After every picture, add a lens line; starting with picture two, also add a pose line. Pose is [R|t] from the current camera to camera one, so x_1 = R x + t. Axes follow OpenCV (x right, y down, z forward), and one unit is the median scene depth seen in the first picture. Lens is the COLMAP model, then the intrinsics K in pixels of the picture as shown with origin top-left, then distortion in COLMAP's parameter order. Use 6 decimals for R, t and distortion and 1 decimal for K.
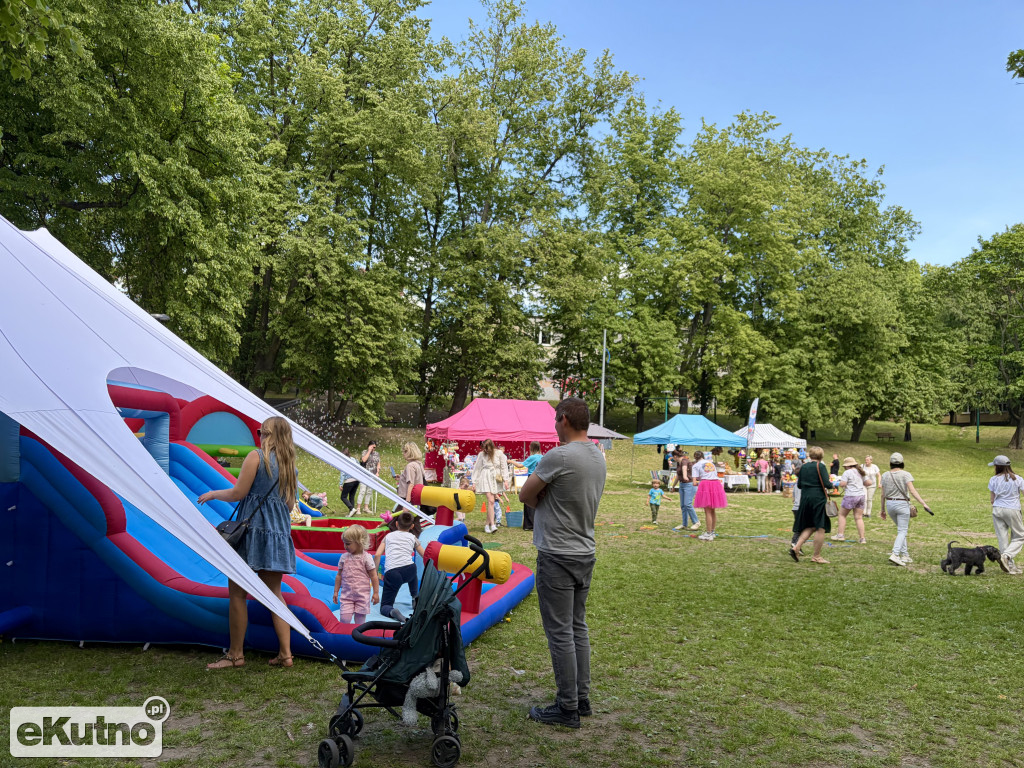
lens RADIAL K [[753.1, 0, 510.2], [0, 753.1, 388.1], [0, 0, 1]] dist [0.033342, -0.048414]
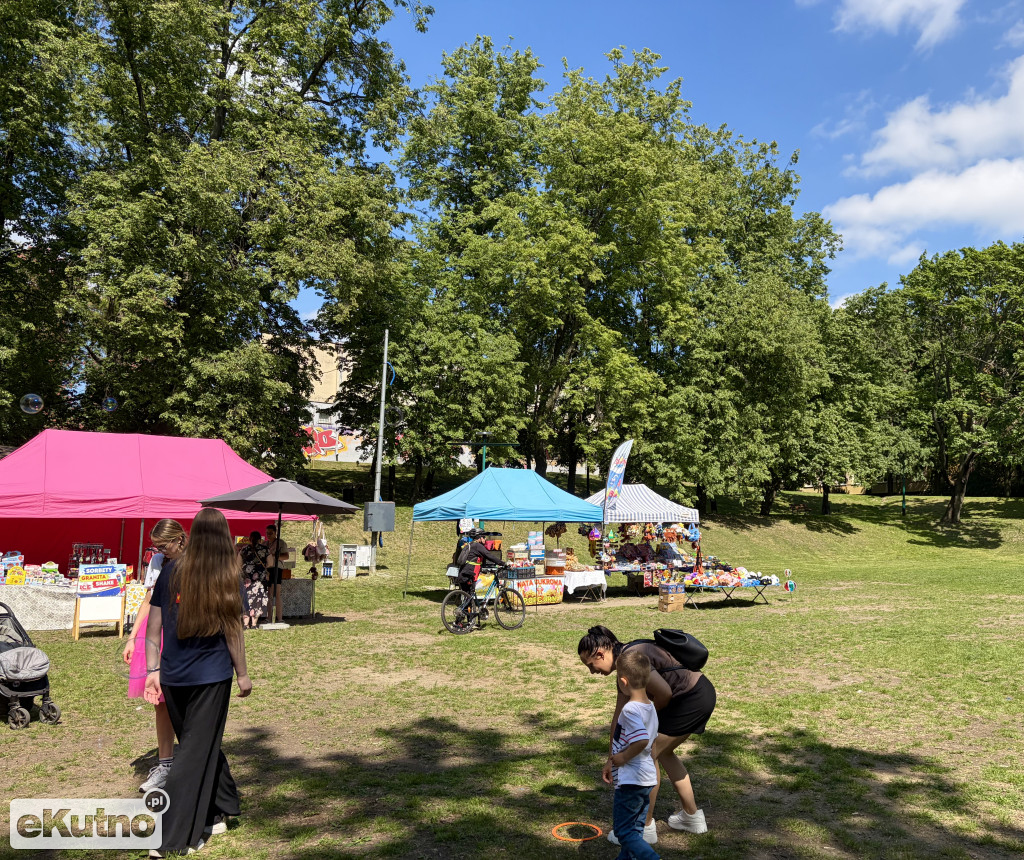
lens RADIAL K [[865.1, 0, 579.8], [0, 865.1, 428.9], [0, 0, 1]] dist [0.074819, -0.075055]
pose [[0.974710, 0.010799, 0.223214, 0.119063], [-0.003120, 0.999392, -0.034726, 0.023863], [-0.223453, 0.033152, 0.974151, 0.286057]]
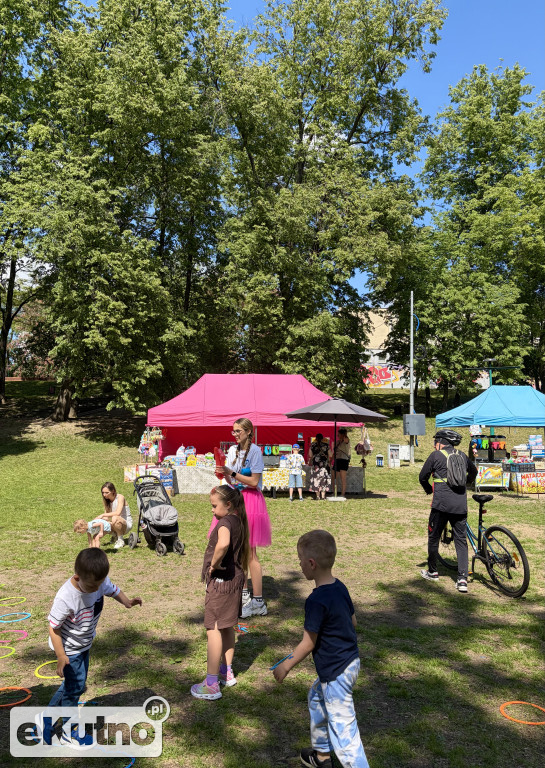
lens RADIAL K [[592.6, 0, 253.4], [0, 592.6, 372.9], [0, 0, 1]] dist [0.059129, -0.057746]
pose [[0.959373, -0.051042, -0.277487, 0.132622], [0.043313, 0.998486, -0.033915, 0.027090], [0.278798, 0.020518, 0.960131, 0.306892]]
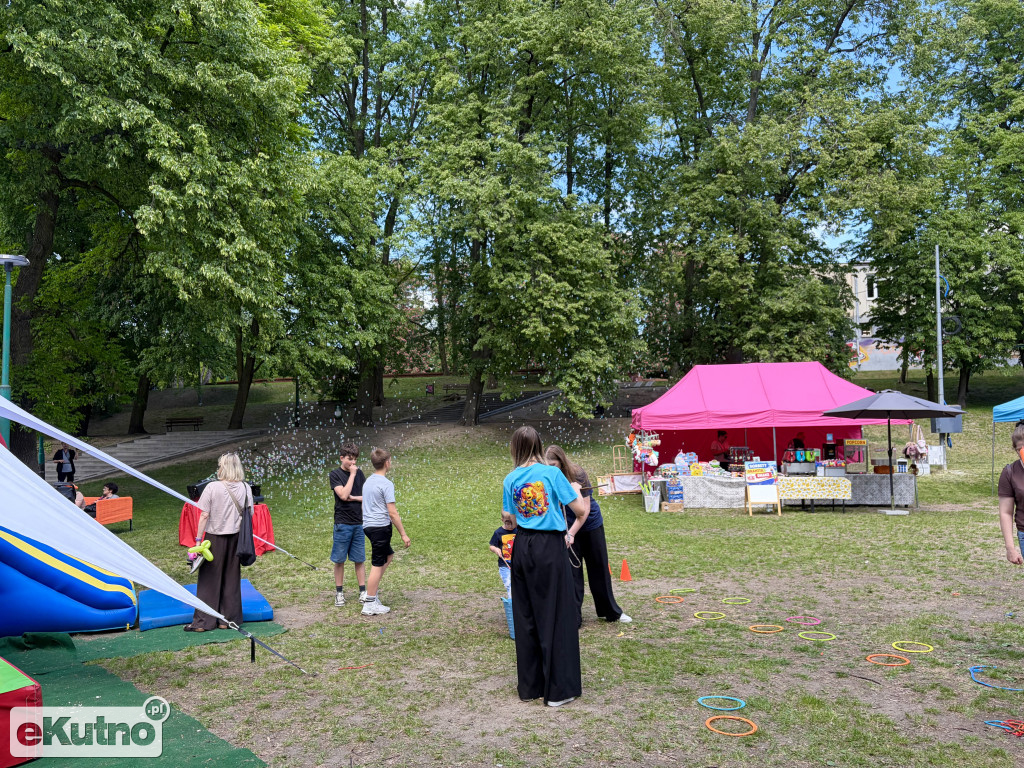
lens RADIAL K [[777.3, 0, 507.0], [0, 777.3, 389.6], [0, 0, 1]] dist [0.055468, -0.066671]
pose [[0.902369, -0.072527, -0.424817, 0.069560], [0.077476, 0.996978, -0.005641, 0.019249], [0.423943, -0.027823, 0.905262, 0.230753]]
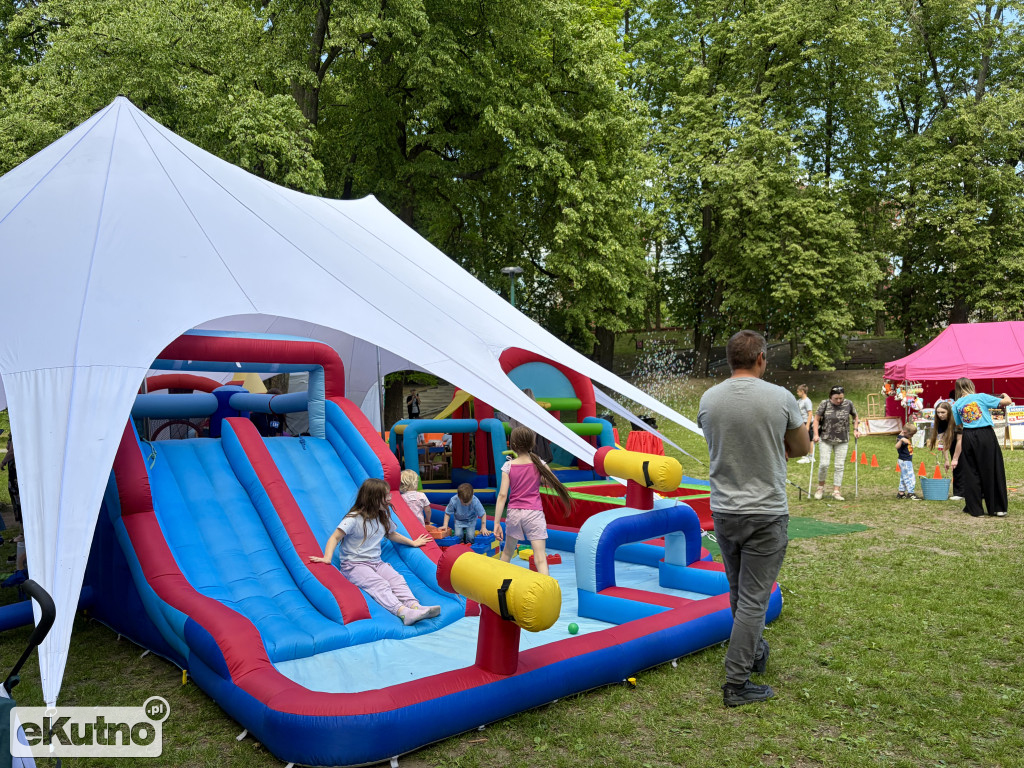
lens RADIAL K [[753.1, 0, 510.2], [0, 753.1, 388.1], [0, 0, 1]] dist [0.033342, -0.048414]
pose [[0.796827, -0.042437, -0.602716, 0.043575], [0.083608, 0.995678, 0.040429, 0.007069], [0.598396, -0.082607, 0.796931, 0.084843]]
